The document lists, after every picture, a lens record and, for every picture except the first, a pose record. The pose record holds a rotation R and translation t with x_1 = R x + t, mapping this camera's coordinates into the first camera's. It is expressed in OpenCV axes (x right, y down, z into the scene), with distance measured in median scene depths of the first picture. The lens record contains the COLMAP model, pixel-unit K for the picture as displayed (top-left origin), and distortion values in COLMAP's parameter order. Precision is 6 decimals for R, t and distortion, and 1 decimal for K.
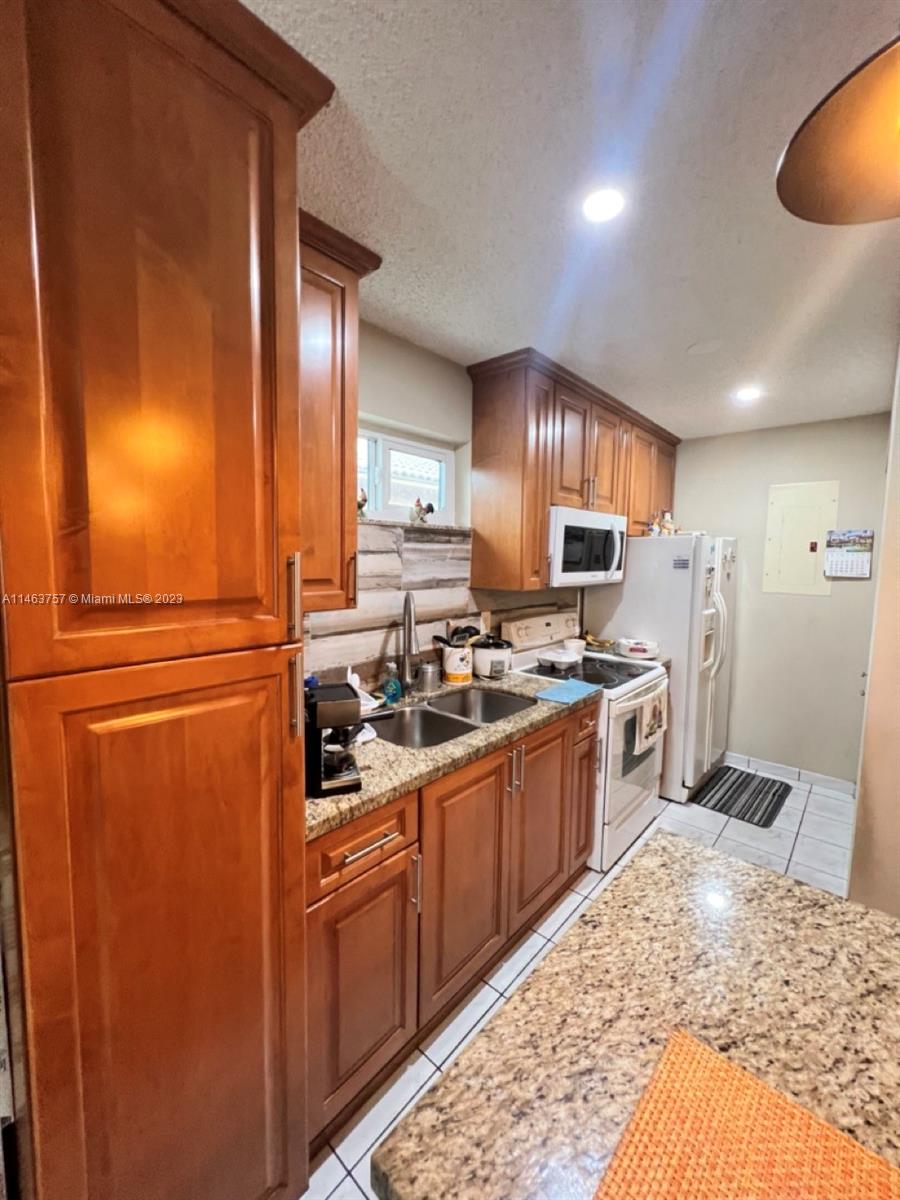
lens RADIAL K [[481.2, 0, 453.8], [0, 481.2, 597.8], [0, 0, 1]] dist [-0.001116, 0.000792]
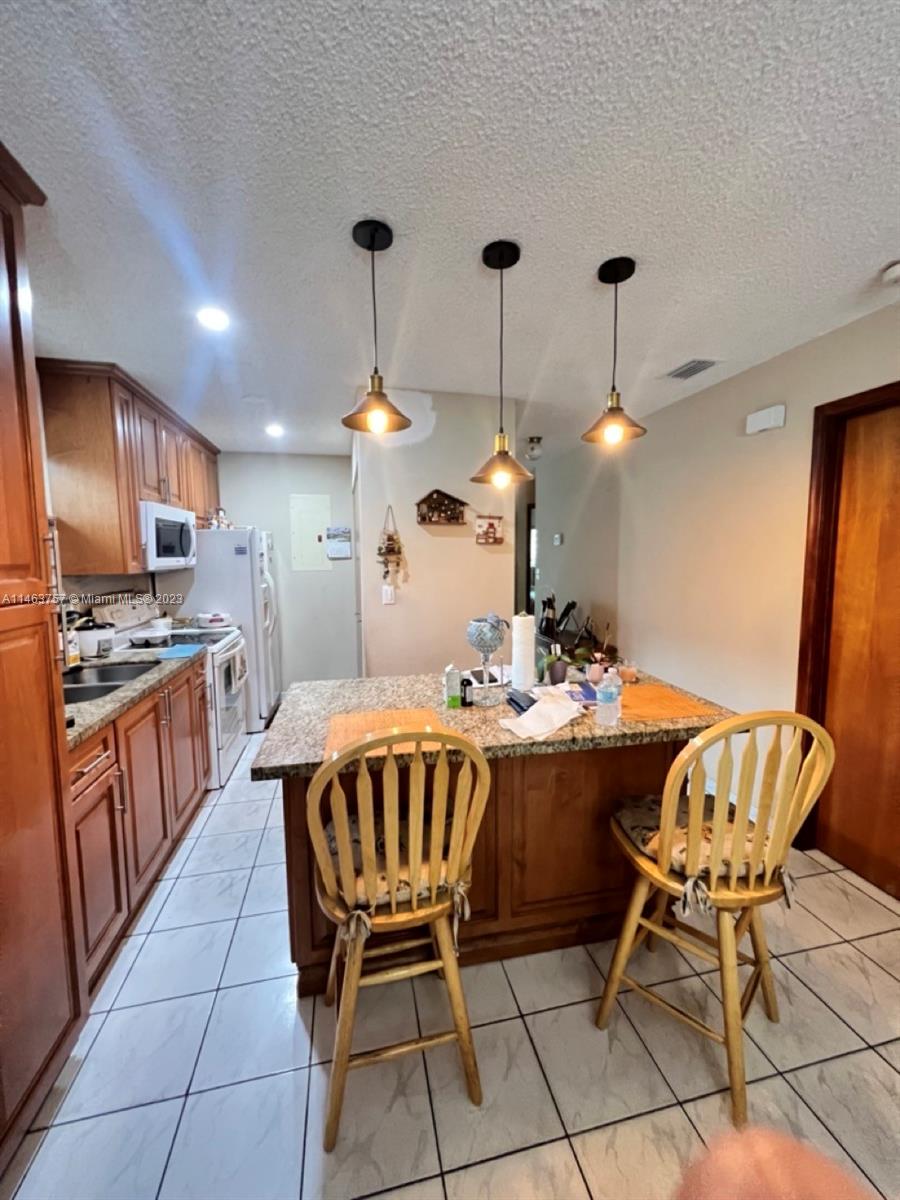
lens RADIAL K [[481.2, 0, 453.8], [0, 481.2, 597.8], [0, 0, 1]] dist [-0.001116, 0.000792]
pose [[0.586895, -0.095696, 0.803988, -0.303093], [0.089728, 0.994562, 0.052879, 0.048053], [-0.804676, 0.041106, 0.592290, -0.281461]]
